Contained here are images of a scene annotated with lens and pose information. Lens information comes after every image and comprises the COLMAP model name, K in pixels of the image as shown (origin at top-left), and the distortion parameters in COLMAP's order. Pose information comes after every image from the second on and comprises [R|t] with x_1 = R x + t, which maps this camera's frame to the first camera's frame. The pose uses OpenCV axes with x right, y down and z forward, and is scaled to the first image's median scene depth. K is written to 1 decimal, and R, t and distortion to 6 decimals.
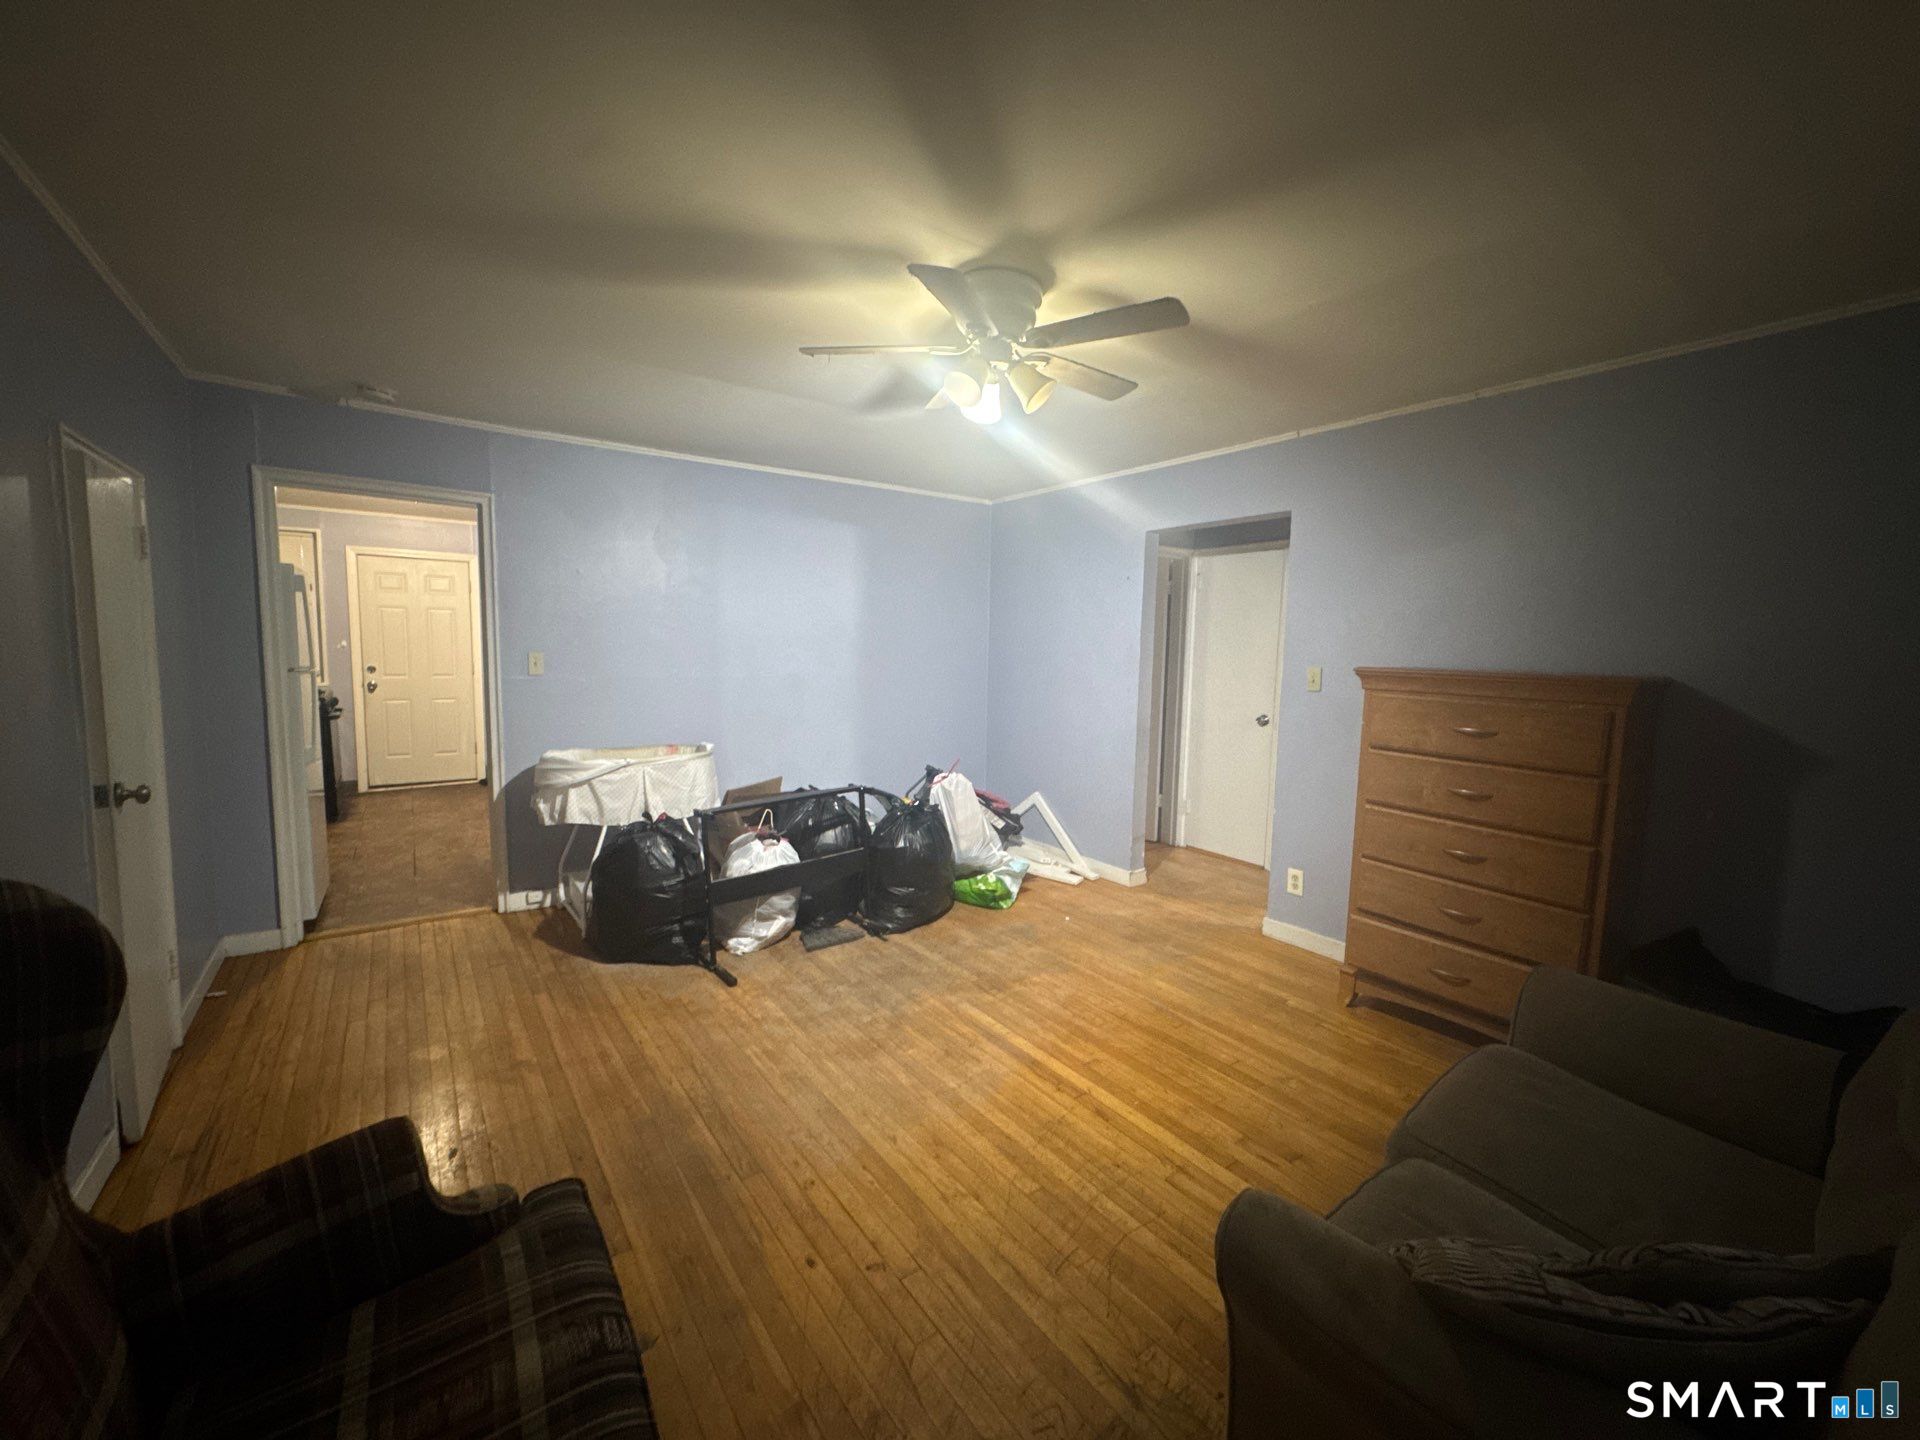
lens RADIAL K [[760.8, 0, 960.3], [0, 760.8, 712.2], [0, 0, 1]] dist [-0.002525, 0.000222]
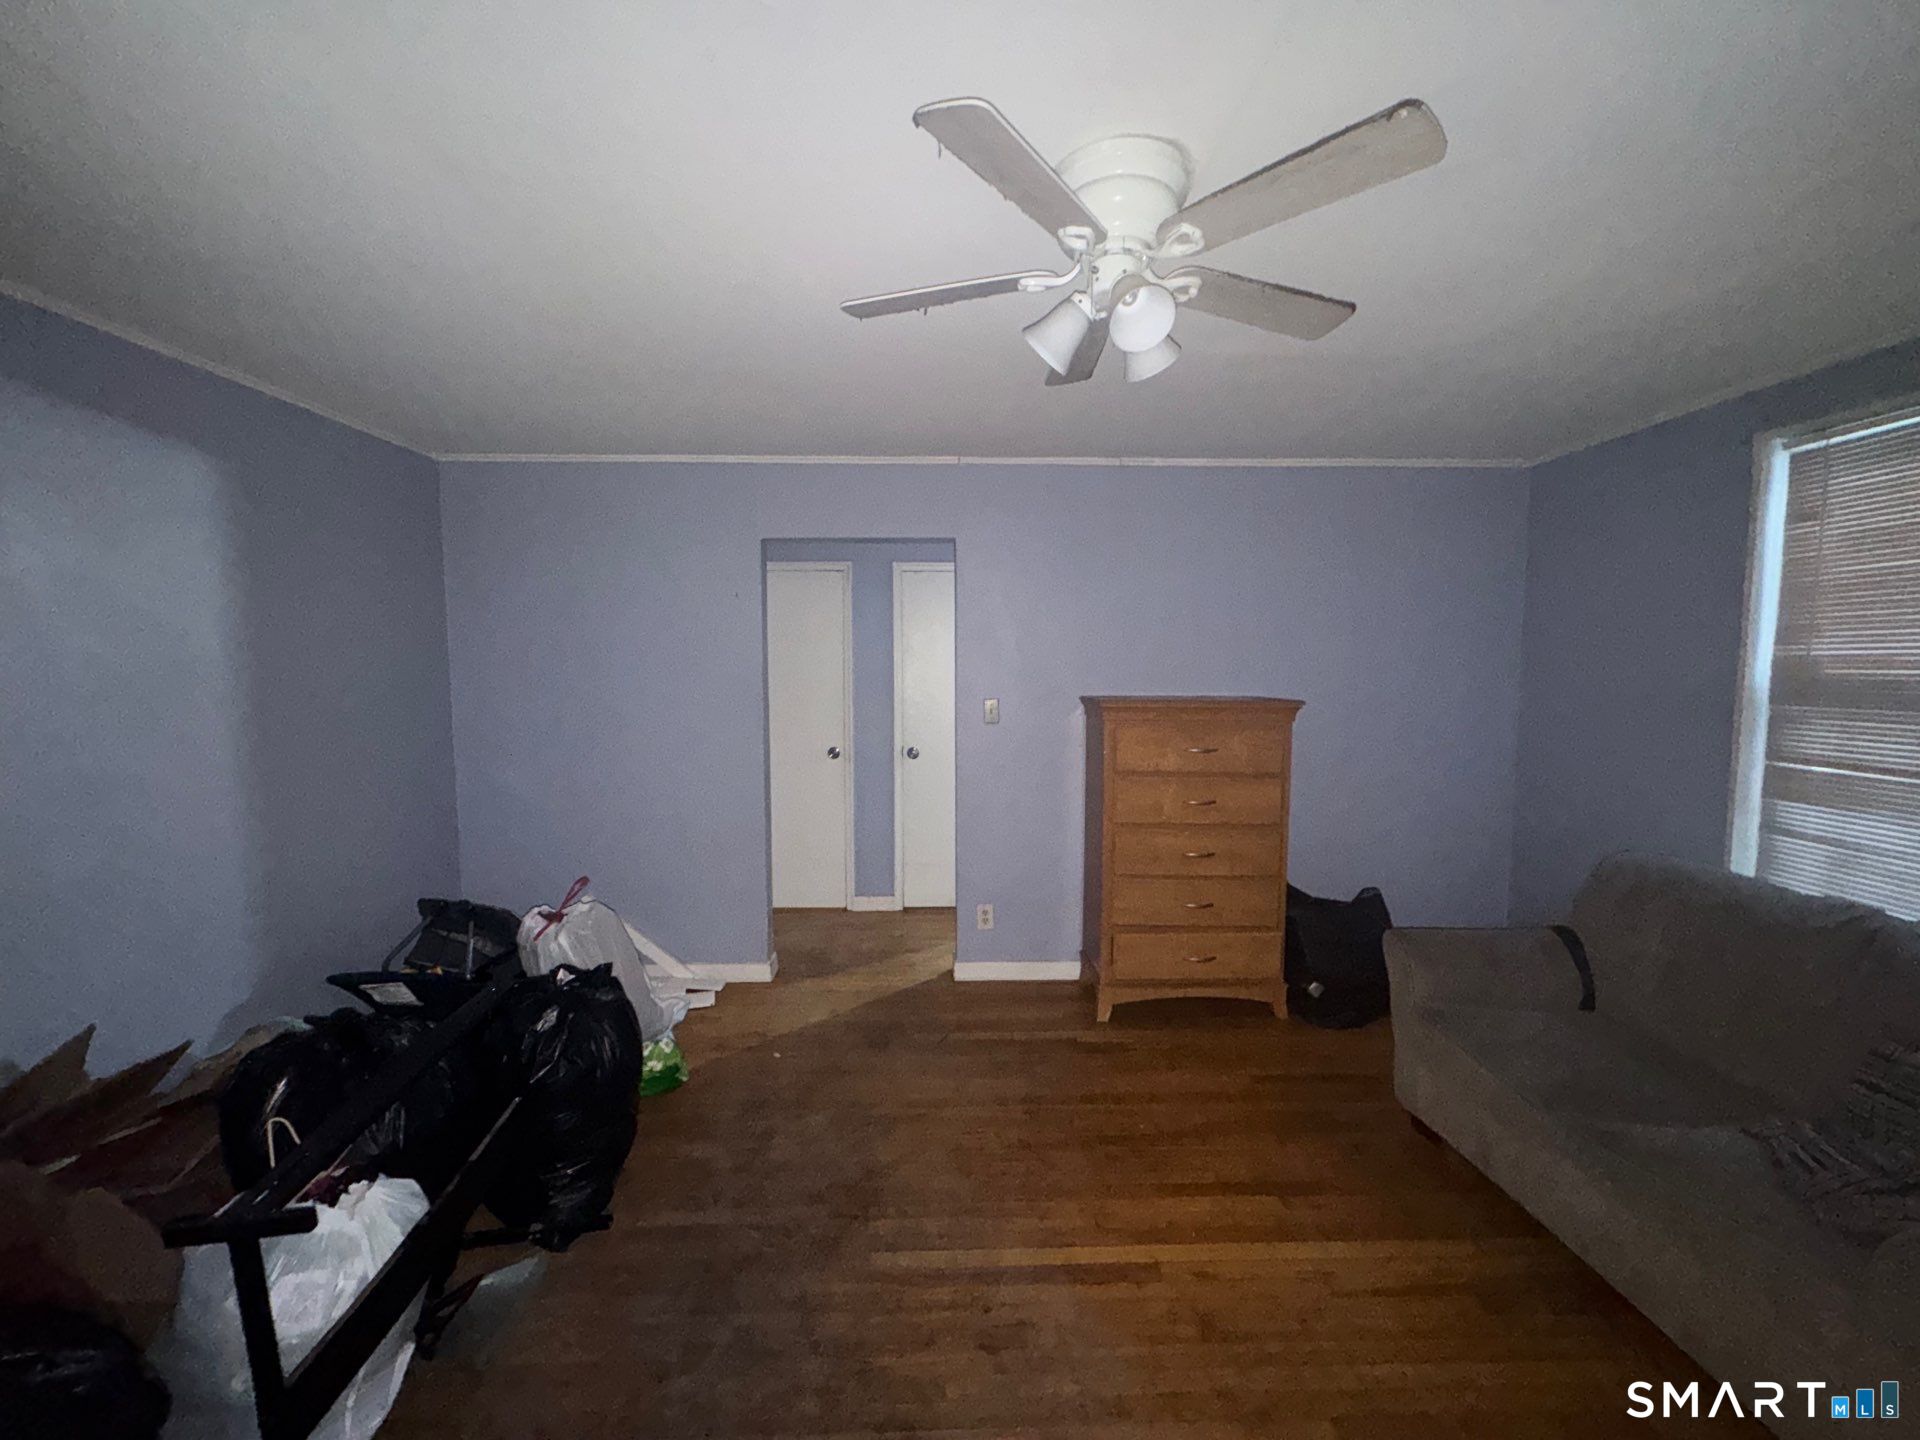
lens RADIAL K [[760.8, 0, 960.3], [0, 760.8, 712.2], [0, 0, 1]] dist [-0.002525, 0.000222]
pose [[0.572861, -0.076386, 0.816086, -0.384973], [0.088050, 0.995622, 0.031384, -0.079369], [-0.814910, 0.053878, 0.577078, 0.470330]]
